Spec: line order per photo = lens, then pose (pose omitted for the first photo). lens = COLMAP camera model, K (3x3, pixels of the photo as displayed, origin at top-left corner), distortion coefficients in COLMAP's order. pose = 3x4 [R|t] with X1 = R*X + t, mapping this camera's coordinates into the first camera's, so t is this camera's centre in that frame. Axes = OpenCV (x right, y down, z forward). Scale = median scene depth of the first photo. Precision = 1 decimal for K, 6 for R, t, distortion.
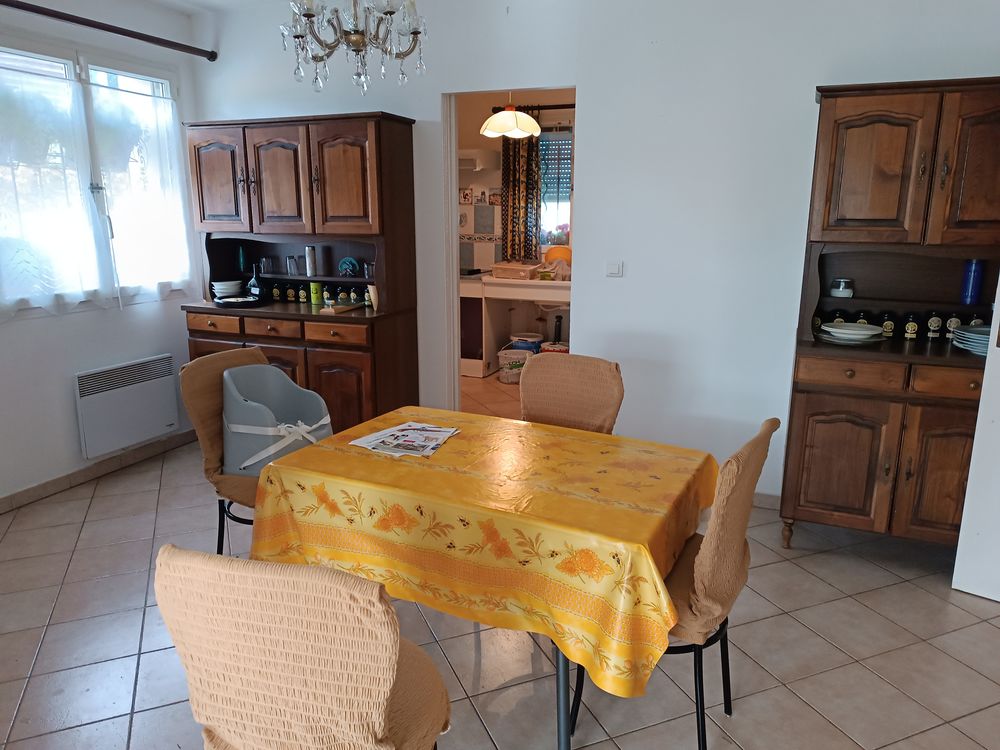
lens RADIAL K [[715.3, 0, 496.9], [0, 715.3, 377.2], [0, 0, 1]] dist [0.046049, -0.030787]
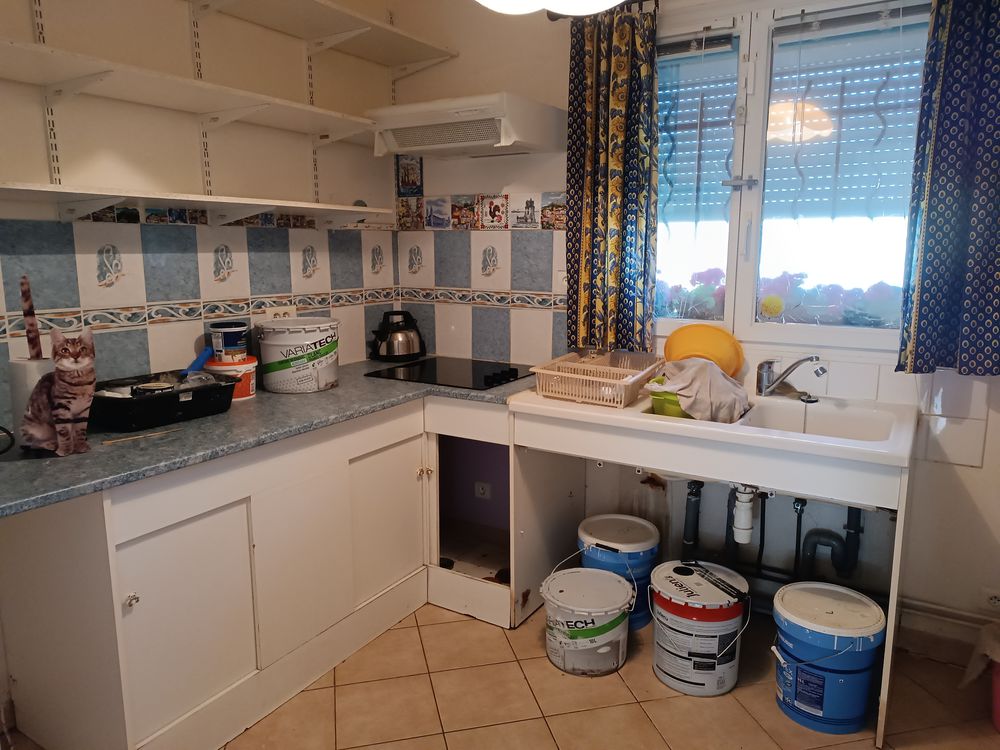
lens RADIAL K [[708.1, 0, 500.0], [0, 708.1, 375.0], [0, 0, 1]] dist [0.031928, -0.006961]
pose [[0.987876, 0.022076, -0.153666, 0.043798], [-0.029611, 0.998459, -0.046924, -0.157810], [0.152393, 0.050905, 0.987008, 0.699212]]
